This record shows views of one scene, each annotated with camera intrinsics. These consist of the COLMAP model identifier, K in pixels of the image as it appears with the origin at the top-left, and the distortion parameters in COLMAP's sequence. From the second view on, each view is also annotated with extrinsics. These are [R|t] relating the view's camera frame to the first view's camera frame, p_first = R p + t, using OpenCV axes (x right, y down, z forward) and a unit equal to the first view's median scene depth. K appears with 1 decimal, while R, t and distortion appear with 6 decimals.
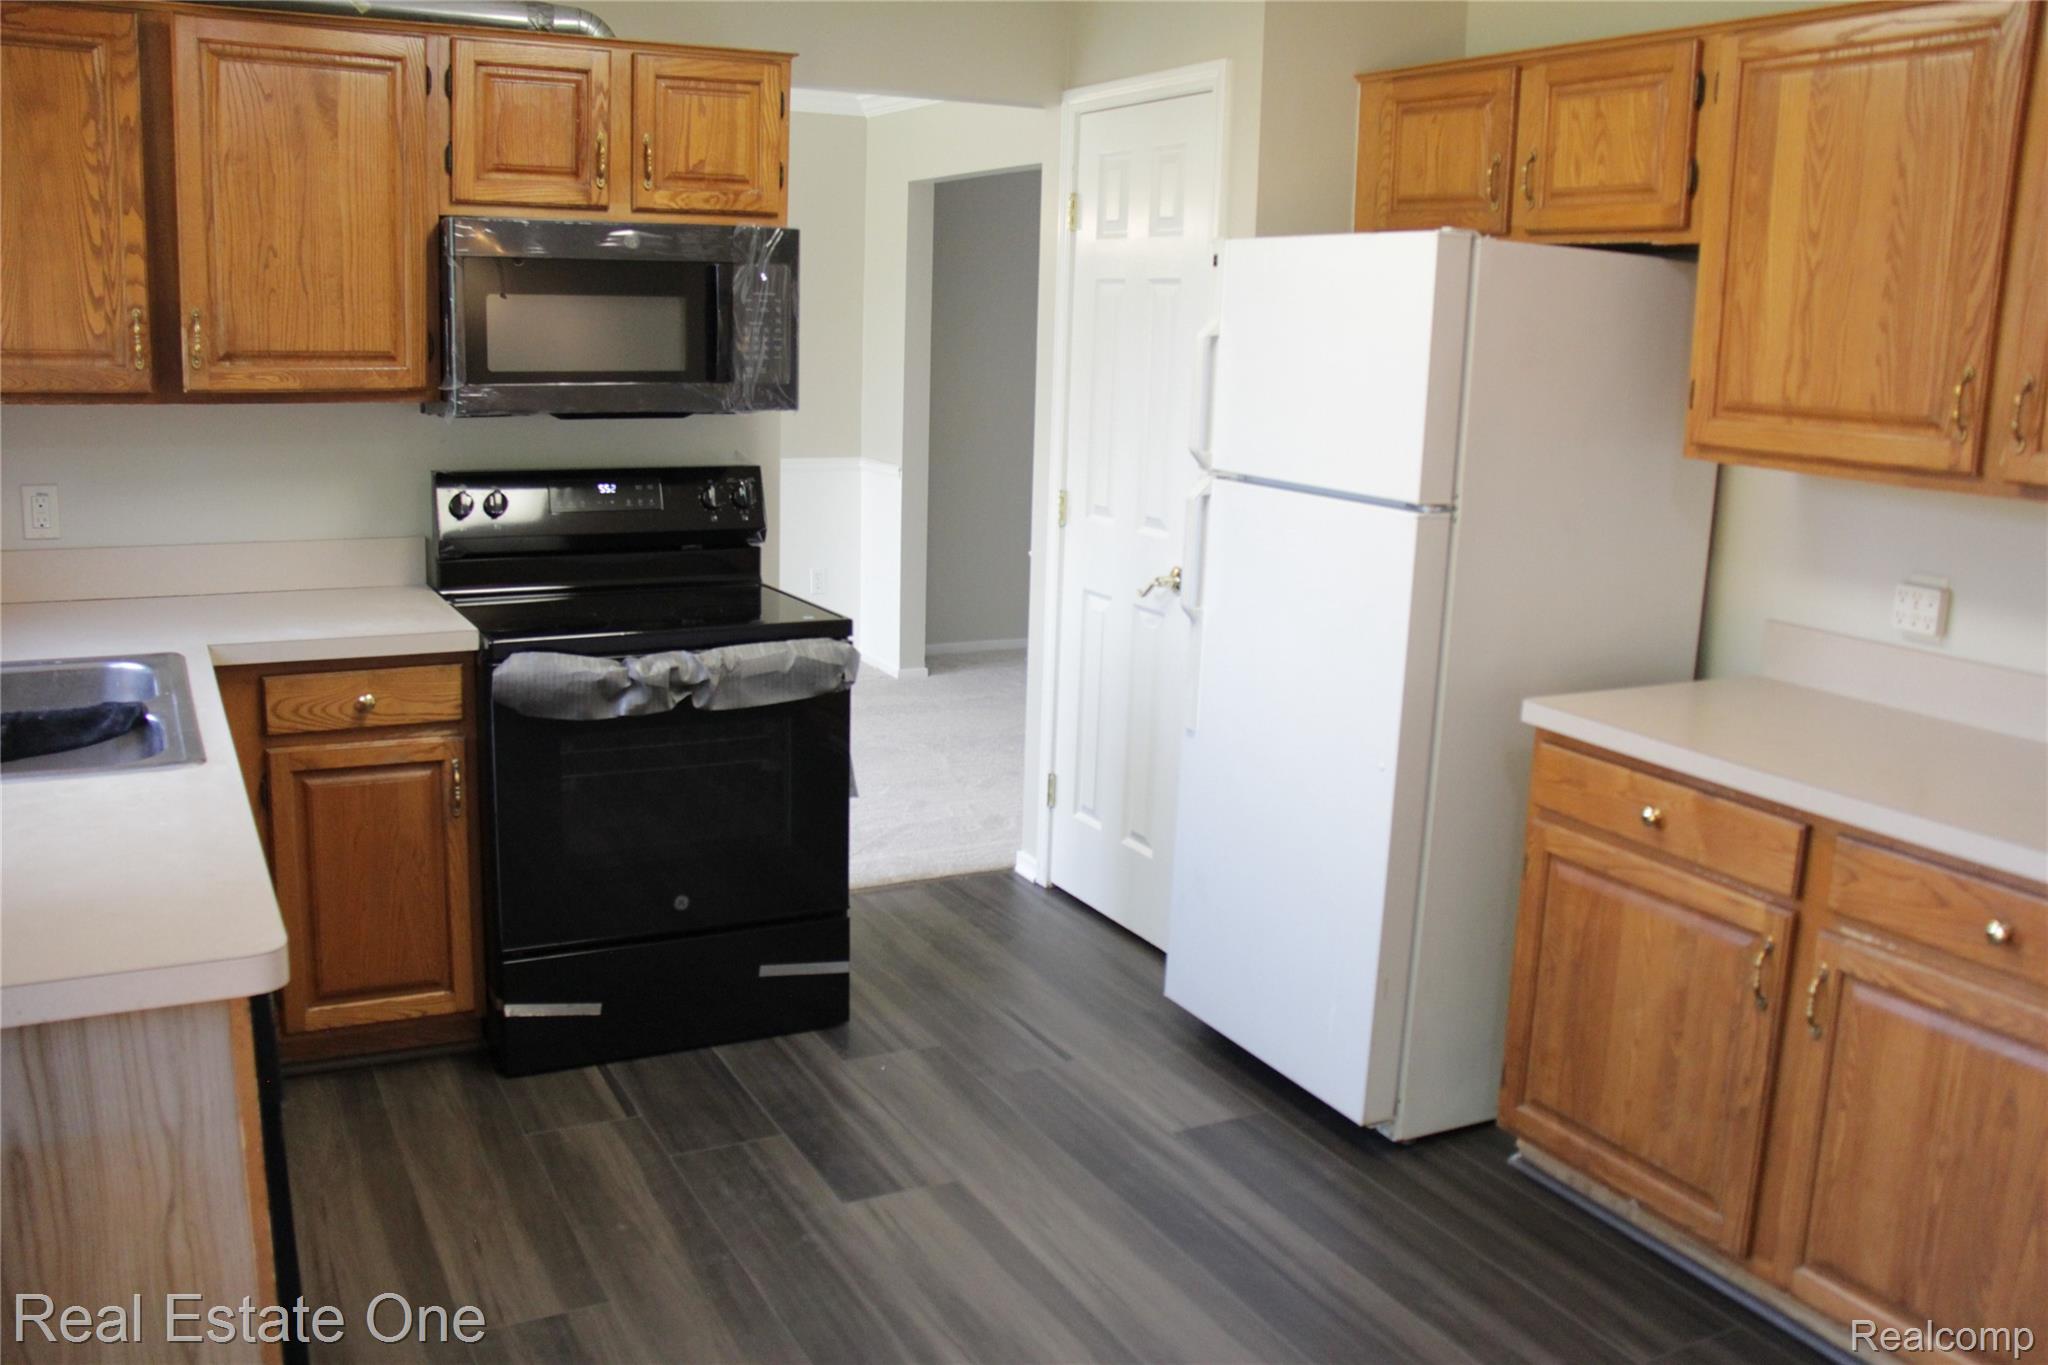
lens RADIAL K [[1737.0, 0, 1078.1], [0, 1737.0, 667.1], [0, 0, 1]] dist [-0.188251, 0.157918]
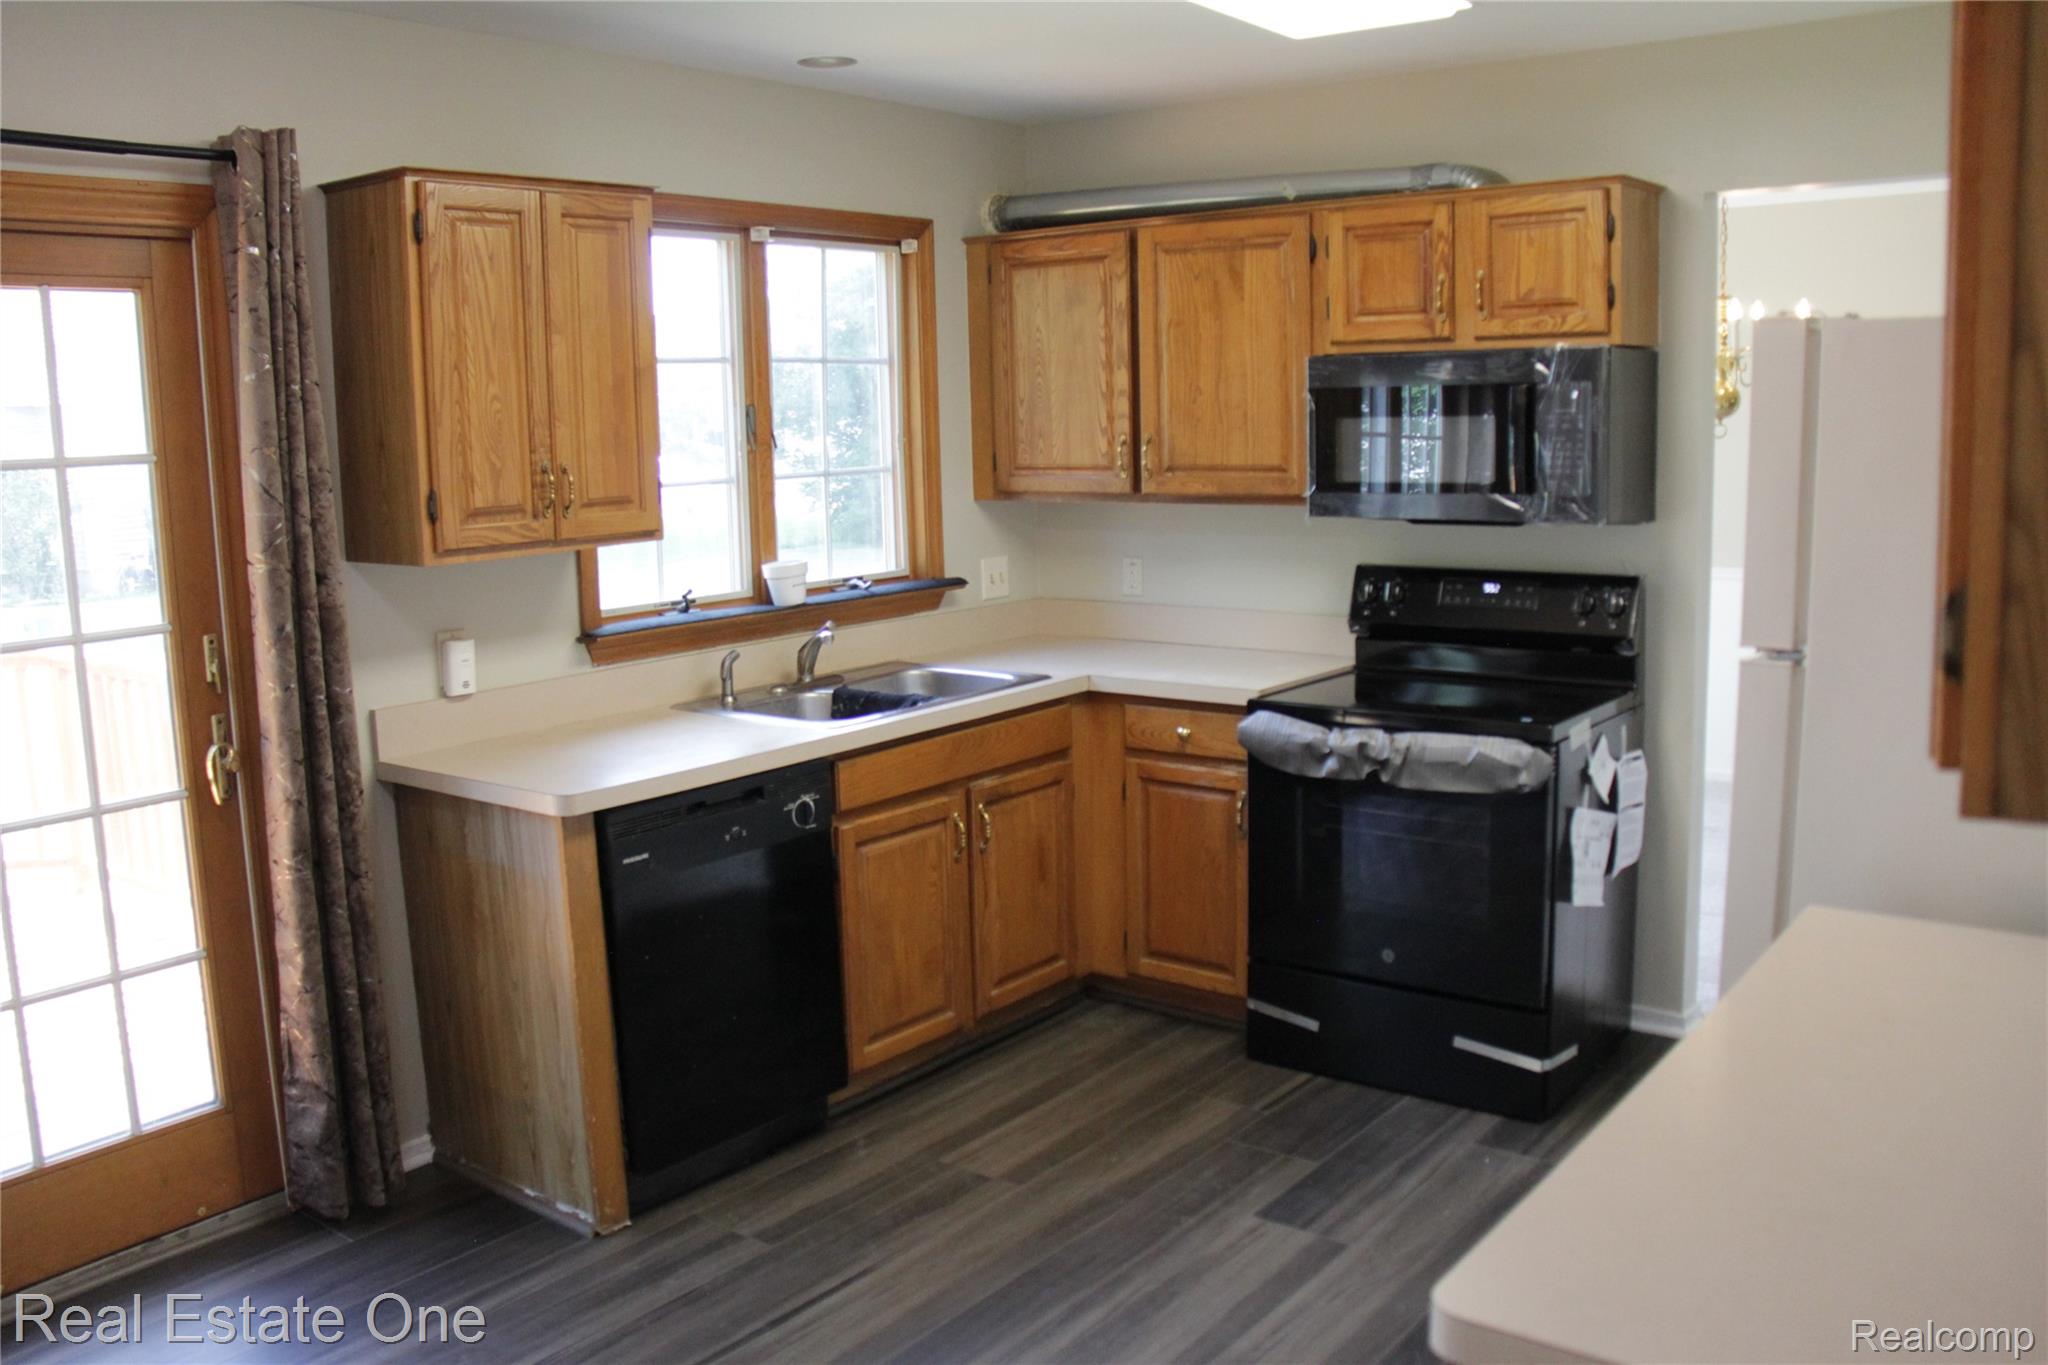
lens RADIAL K [[1737.0, 0, 992.3], [0, 1737.0, 685.4], [0, 0, 1]] dist [-0.188251, 0.157918]
pose [[0.387594, 0.099322, -0.916464, 0.718010], [-0.143470, 0.988564, 0.046459, -0.055320], [0.910597, 0.113478, 0.397411, 0.318373]]
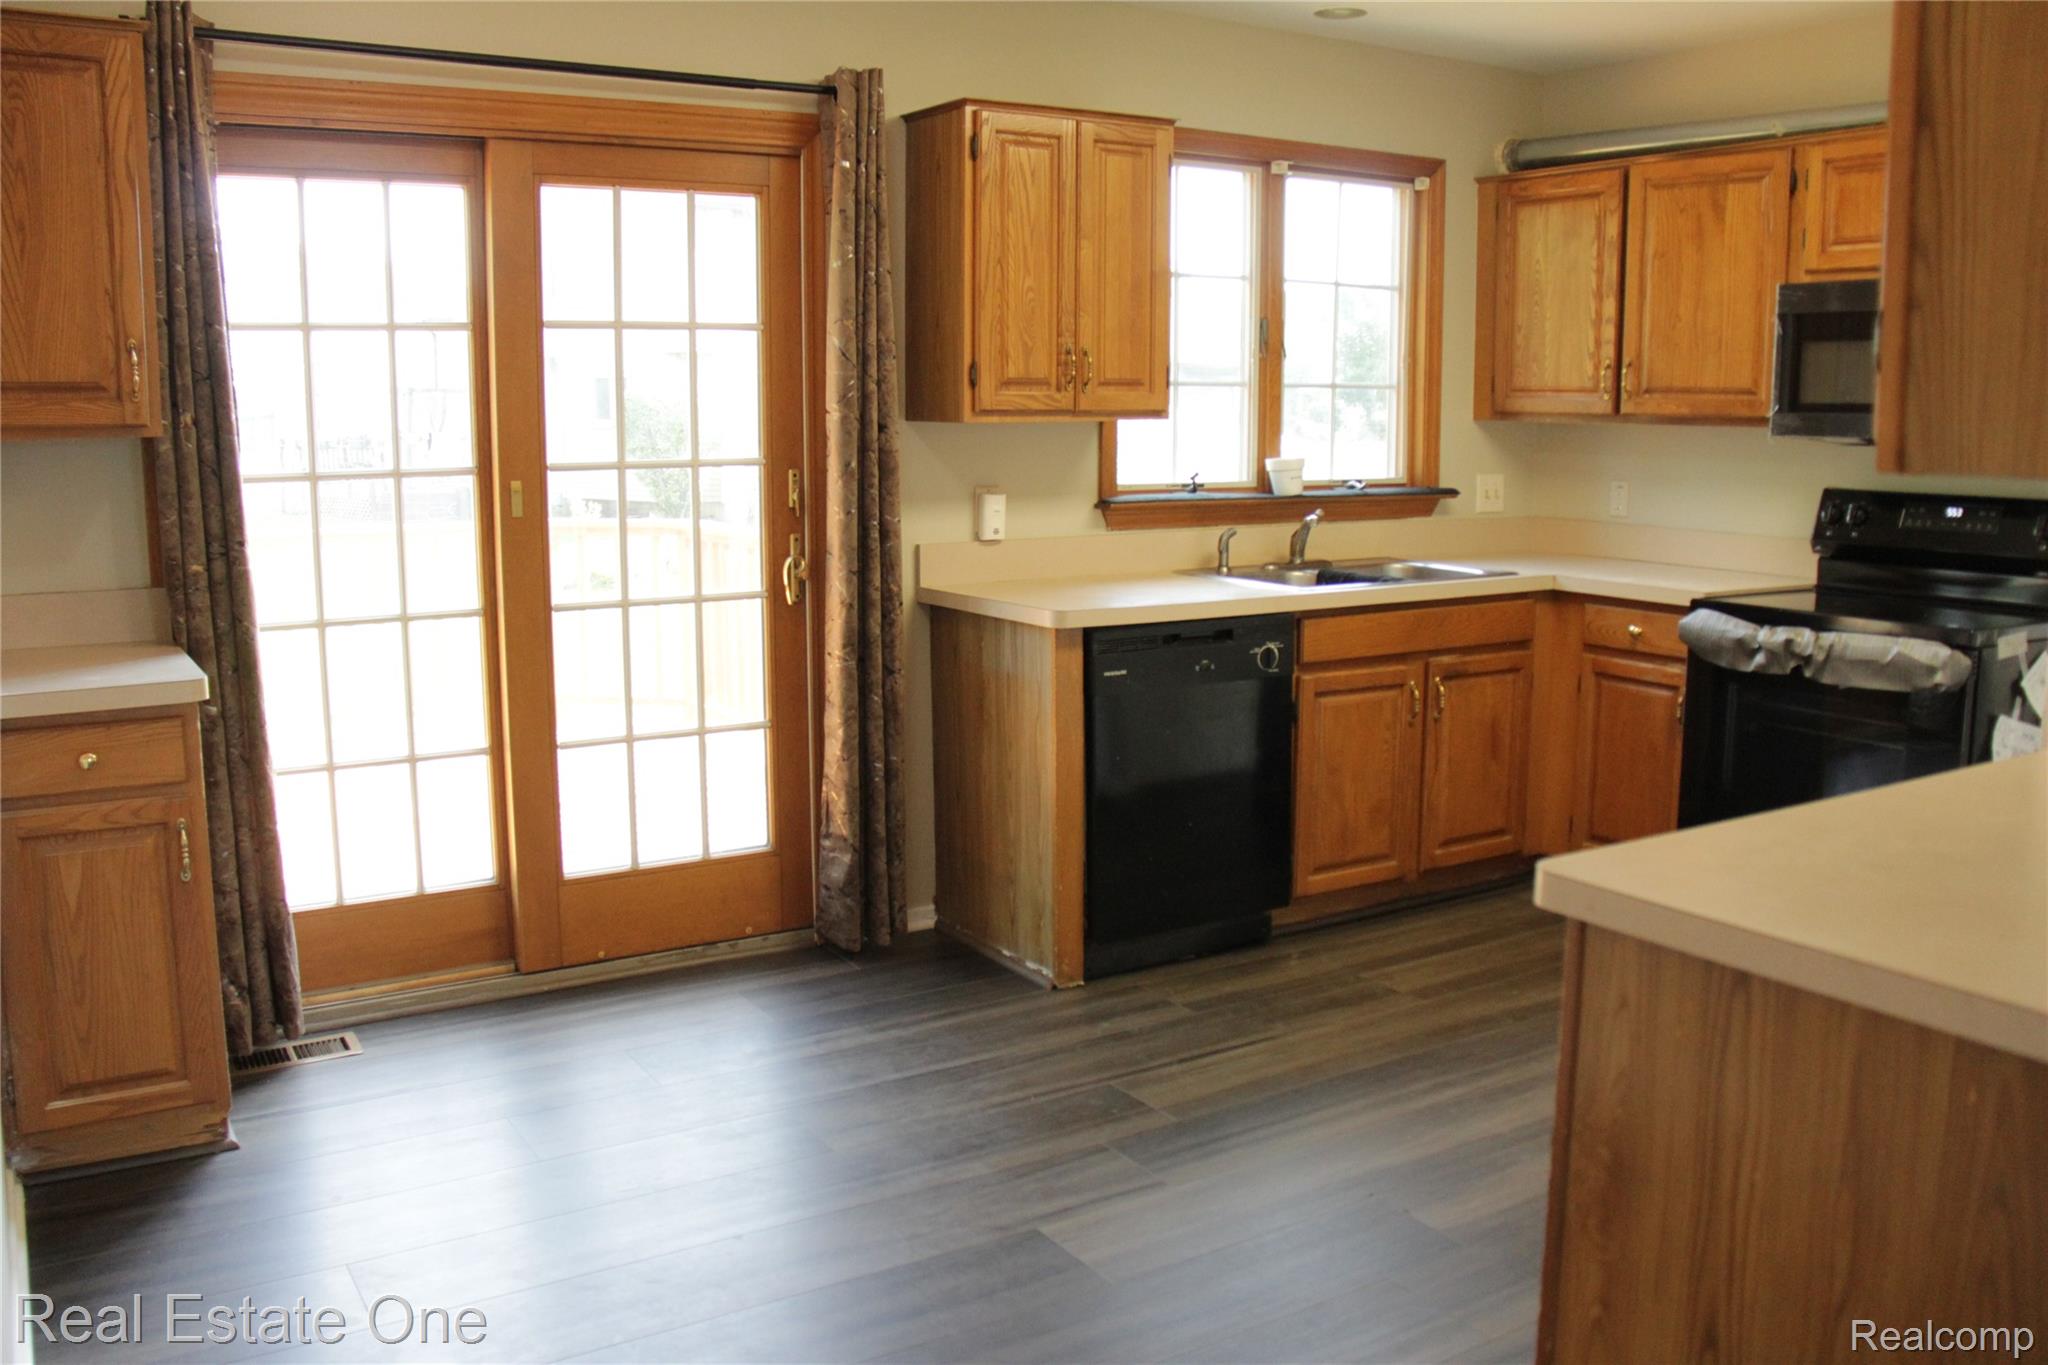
lens RADIAL K [[1737.0, 0, 988.7], [0, 1737.0, 687.1], [0, 0, 1]] dist [-0.188251, 0.157918]
pose [[0.048156, 0.127638, -0.990651, 0.923750], [-0.195336, 0.973855, 0.115979, 0.006664], [0.979553, 0.187925, 0.071829, 0.367118]]
